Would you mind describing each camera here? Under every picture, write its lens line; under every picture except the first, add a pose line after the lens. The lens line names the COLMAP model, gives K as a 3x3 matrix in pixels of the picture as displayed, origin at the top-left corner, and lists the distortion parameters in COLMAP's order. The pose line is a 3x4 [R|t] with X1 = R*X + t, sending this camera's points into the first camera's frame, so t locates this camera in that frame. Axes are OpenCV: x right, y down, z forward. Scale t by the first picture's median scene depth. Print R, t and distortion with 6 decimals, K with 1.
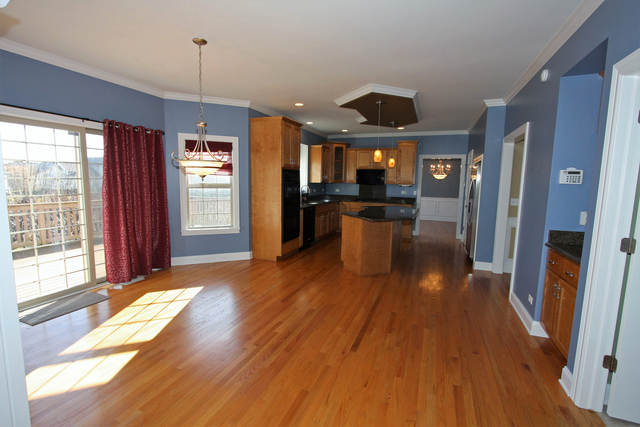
lens RADIAL K [[295.9, 0, 318.3], [0, 295.9, 212.8], [0, 0, 1]] dist [-0.027256, 0.001490]
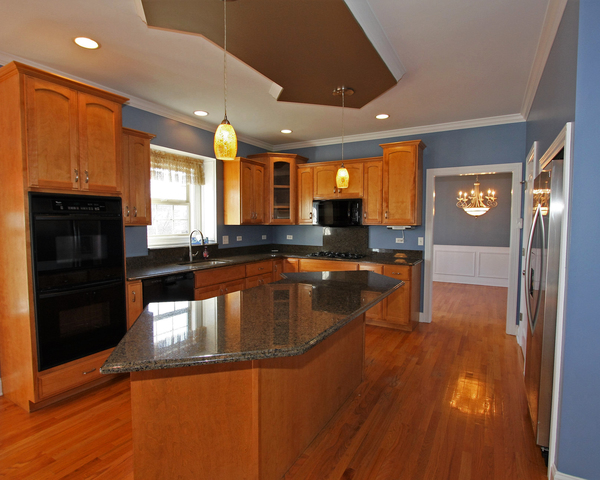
lens RADIAL K [[325.1, 0, 304.2], [0, 325.1, 240.1], [0, 0, 1]] dist [-0.040846, -0.000699]
pose [[0.988846, -0.008118, -0.148721, 0.208260], [-0.000219, 0.998433, -0.055956, -0.037952], [0.148943, 0.055365, 0.987295, 0.401544]]
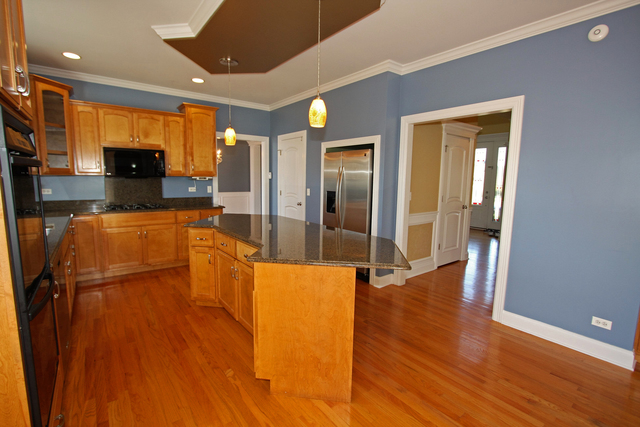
lens RADIAL K [[295.9, 0, 316.1], [0, 295.9, 212.7], [0, 0, 1]] dist [-0.027256, 0.001490]
pose [[0.510371, -0.114878, 0.852247, -0.113369], [0.089488, 0.992752, 0.080227, -0.048089], [-0.855285, 0.035320, 0.516952, 0.464727]]
